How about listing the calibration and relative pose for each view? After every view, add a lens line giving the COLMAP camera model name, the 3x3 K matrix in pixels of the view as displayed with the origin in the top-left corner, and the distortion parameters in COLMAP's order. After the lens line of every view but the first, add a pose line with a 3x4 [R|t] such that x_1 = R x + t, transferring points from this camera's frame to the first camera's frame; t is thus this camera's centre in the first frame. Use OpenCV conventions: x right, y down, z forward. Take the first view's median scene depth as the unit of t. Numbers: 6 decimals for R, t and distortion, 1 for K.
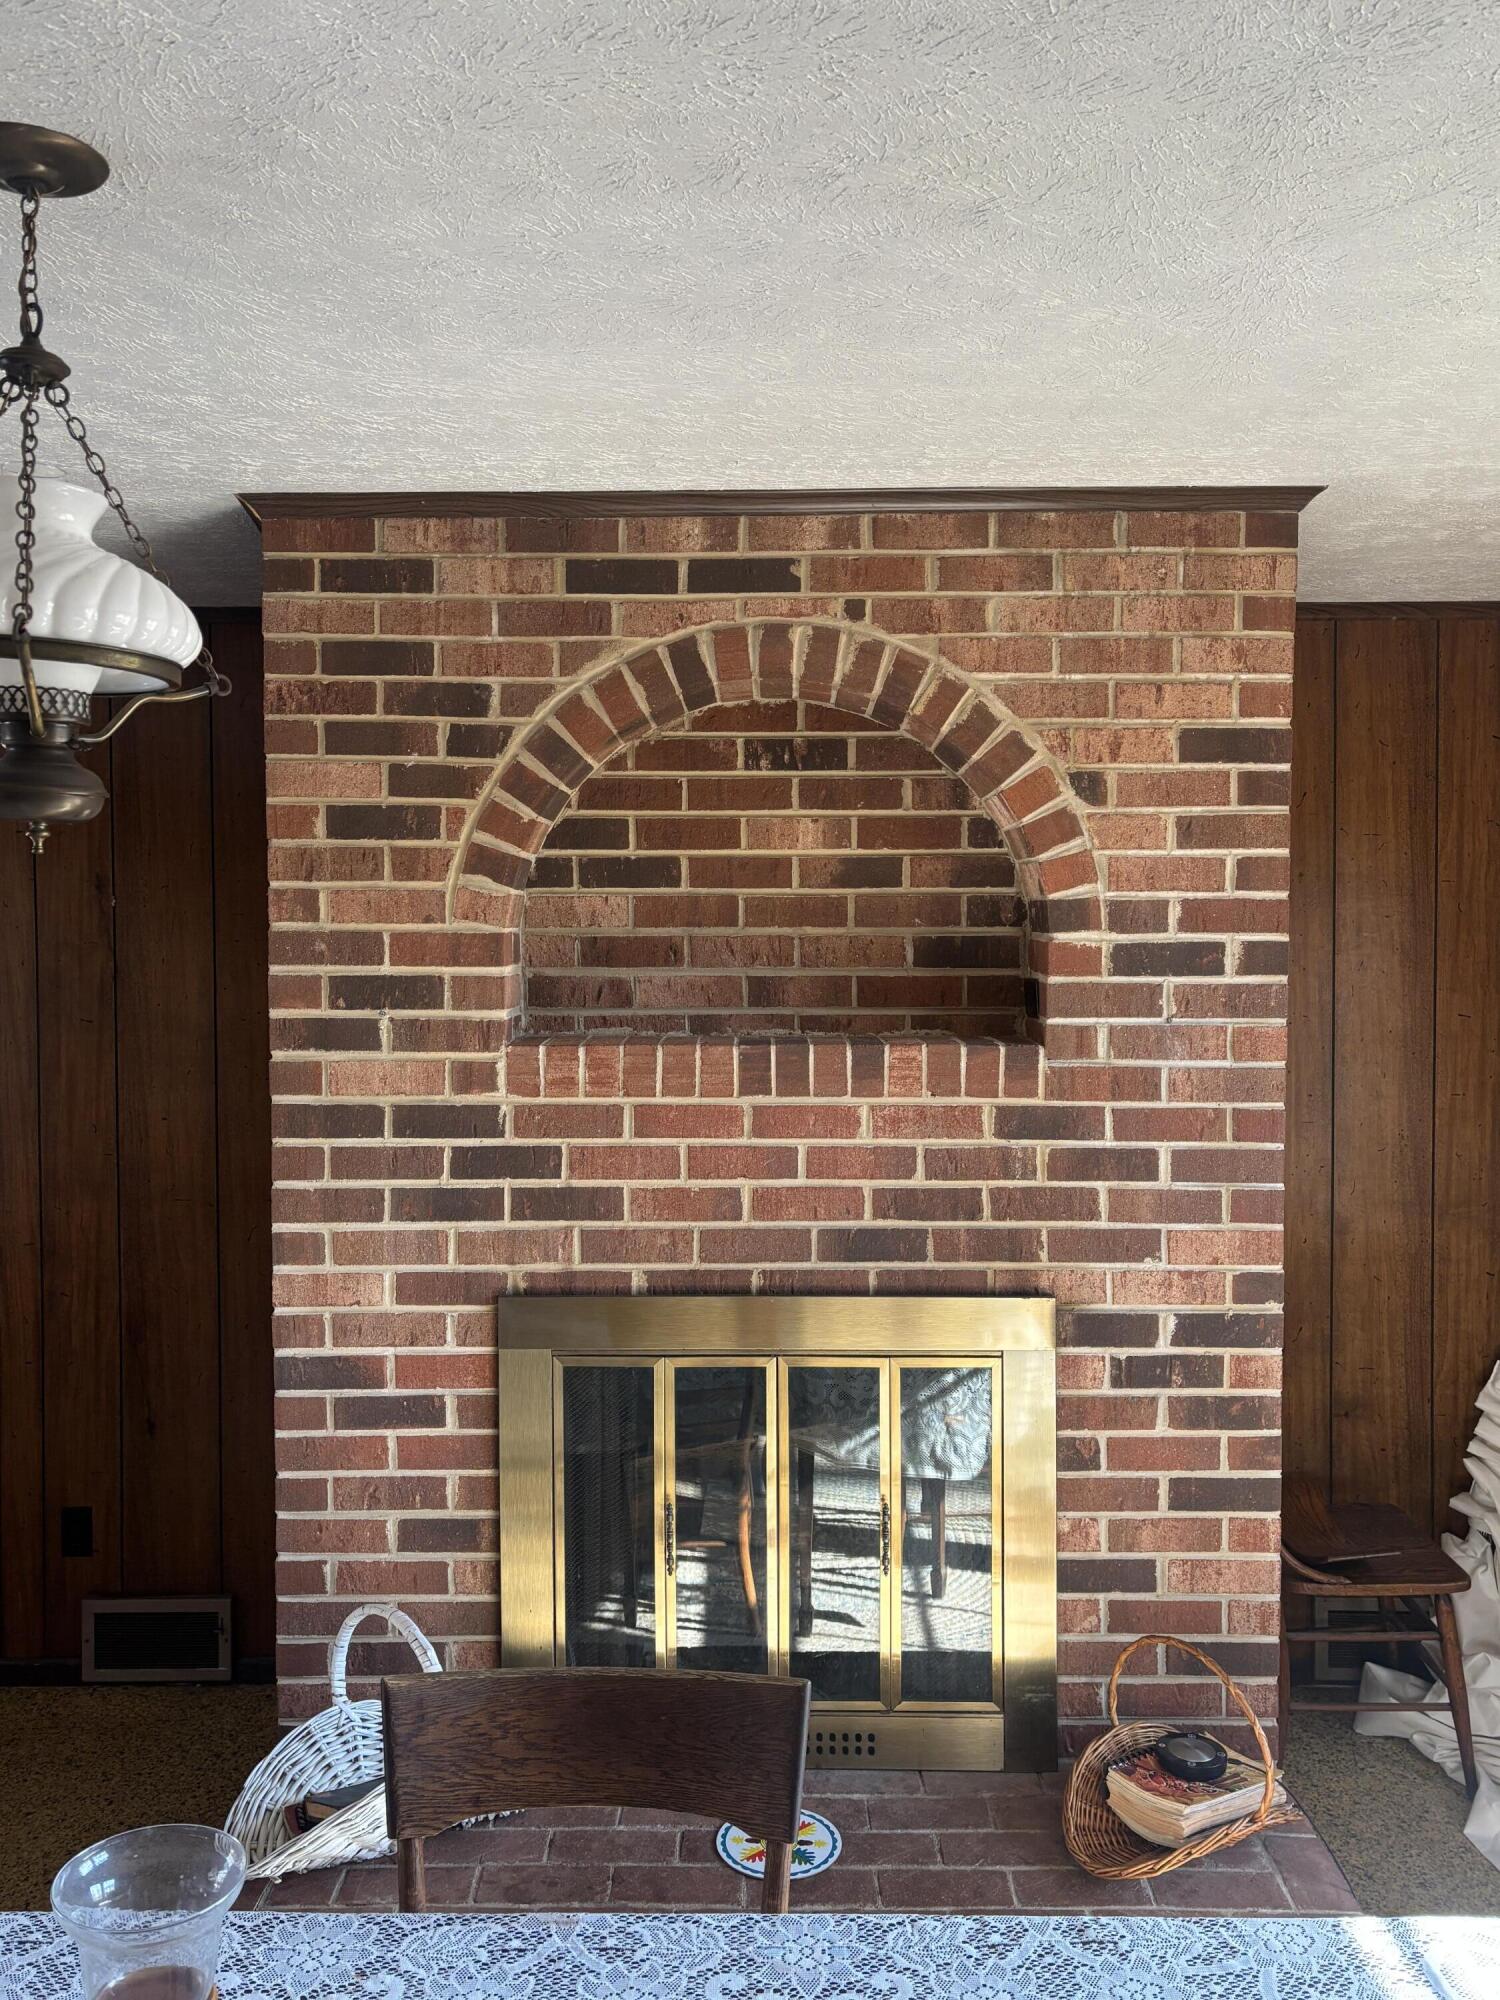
lens RADIAL K [[1556.9, 0, 751.8], [0, 1556.9, 1016.1], [0, 0, 1]] dist [0.018185, -0.001636]
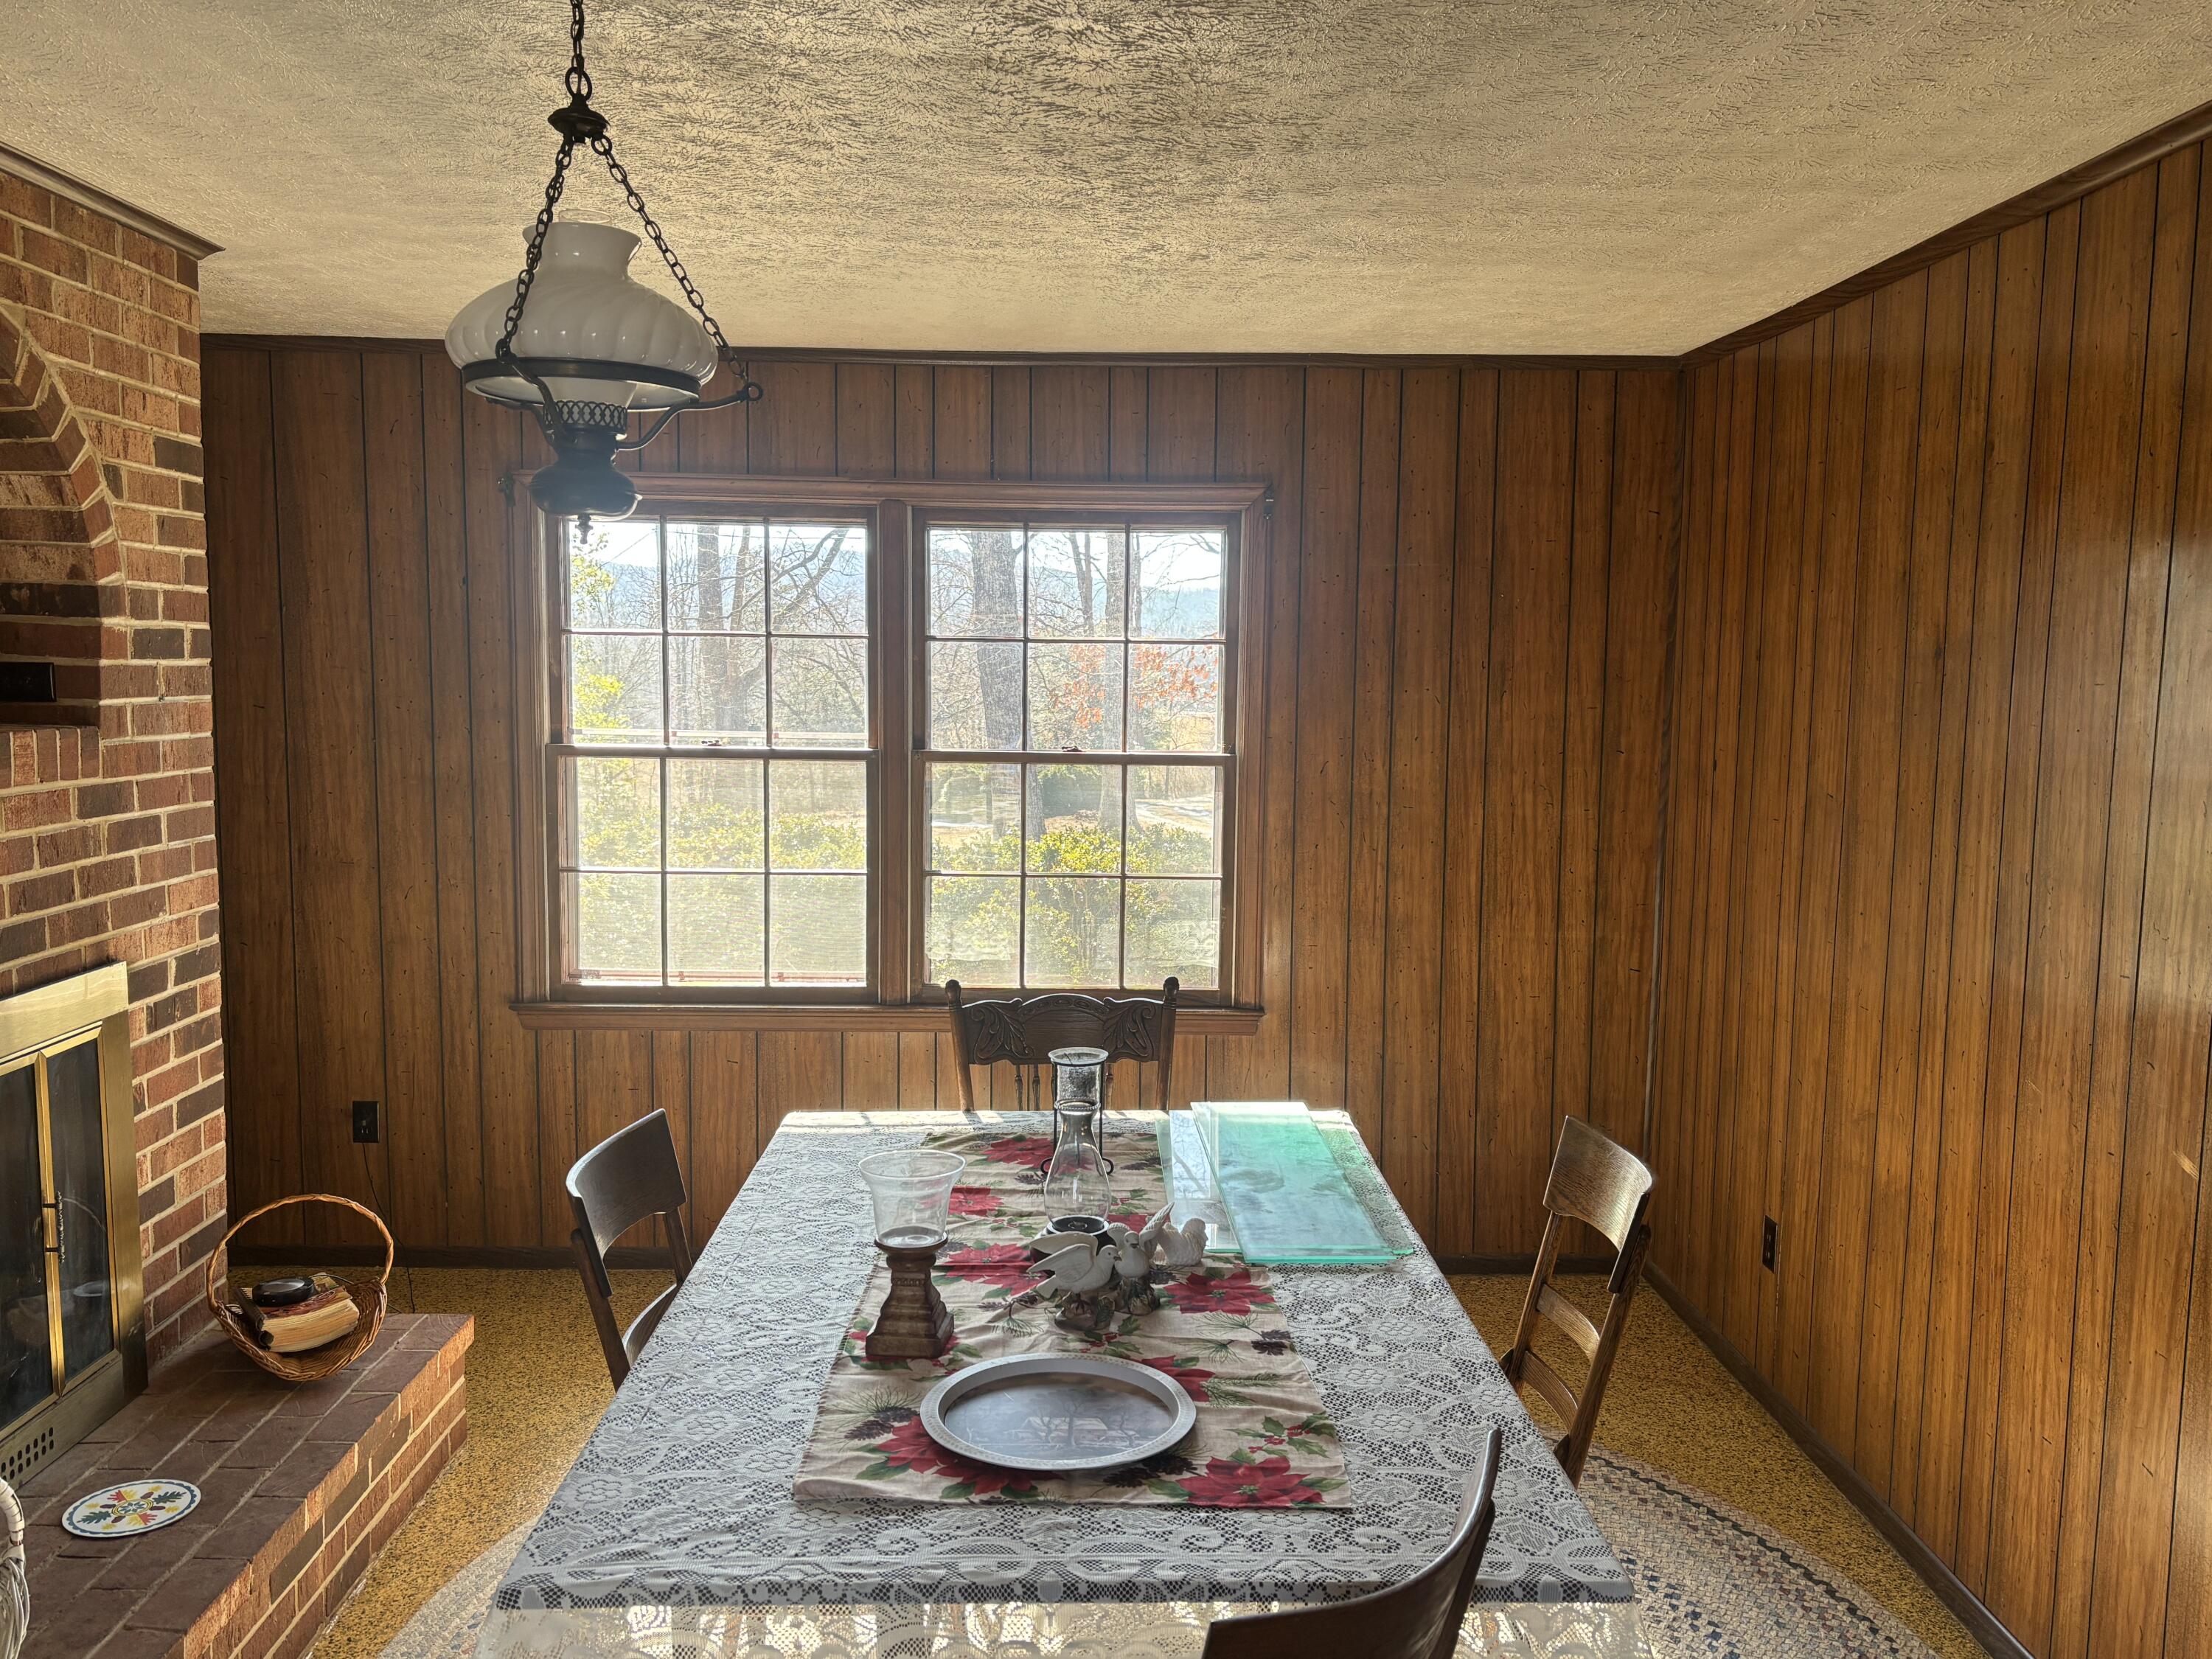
lens RADIAL K [[1721.9, 0, 1109.9], [0, 1721.9, 828.1], [0, 0, 1]] dist [0.018185, -0.001636]
pose [[-0.023474, -0.100648, 0.994645, -0.993462], [0.008697, 0.994861, 0.100875, -0.024364], [-0.999687, 0.011018, -0.022478, 0.349580]]
